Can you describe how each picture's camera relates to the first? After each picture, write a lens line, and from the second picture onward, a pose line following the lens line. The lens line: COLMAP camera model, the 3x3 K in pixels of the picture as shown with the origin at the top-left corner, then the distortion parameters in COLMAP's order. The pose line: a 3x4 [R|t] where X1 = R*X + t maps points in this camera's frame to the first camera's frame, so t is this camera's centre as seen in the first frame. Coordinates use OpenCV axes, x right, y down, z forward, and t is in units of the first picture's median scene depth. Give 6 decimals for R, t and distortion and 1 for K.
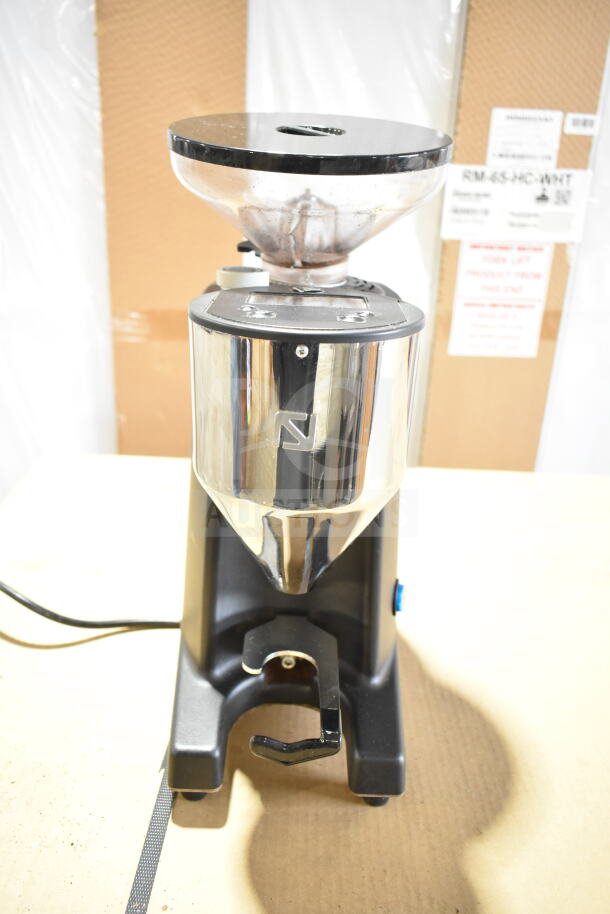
lens RADIAL K [[754.4, 0, 301.8], [0, 754.4, 459.1], [0, 0, 1]] dist [-0.018960, 0.022862]
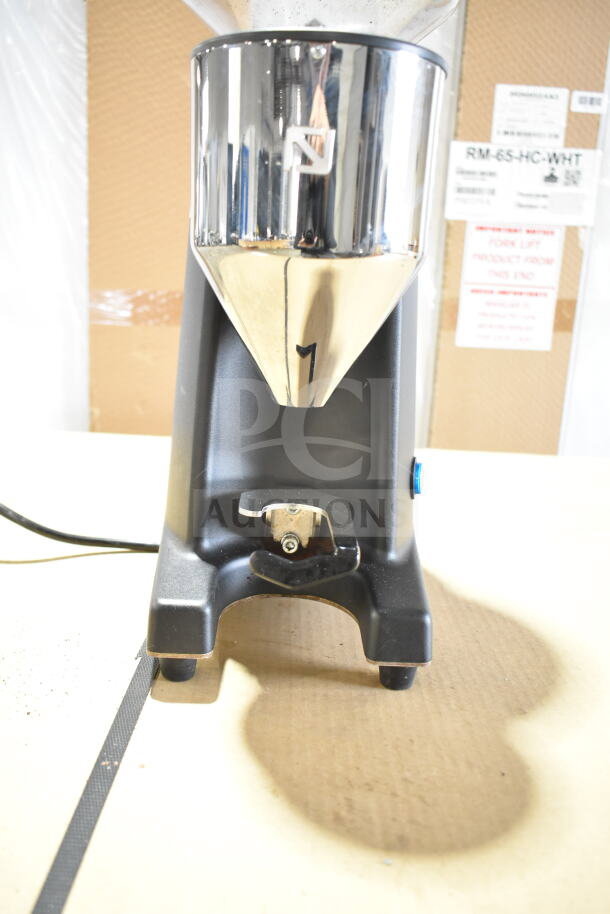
lens RADIAL K [[829.5, 0, 298.7], [0, 829.5, 453.2], [0, 0, 1]] dist [-0.010951, 0.000000]
pose [[0.999884, 0.005143, 0.014326, -0.012187], [-0.002954, 0.988858, -0.148836, 0.169948], [-0.014932, 0.148776, 0.988758, 0.029470]]
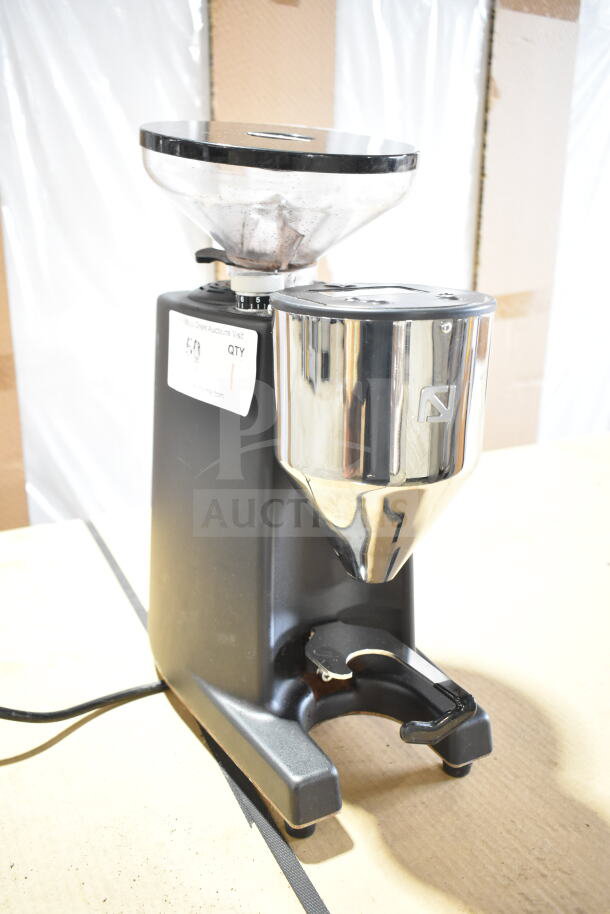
lens RADIAL K [[842.9, 0, 309.9], [0, 842.9, 457.1], [0, 0, 1]] dist [-0.003774, 0.000000]
pose [[0.880958, -0.177117, 0.438796, -0.255771], [0.207127, 0.978088, -0.021045, 0.008770], [-0.425453, 0.109427, 0.898340, 0.005940]]
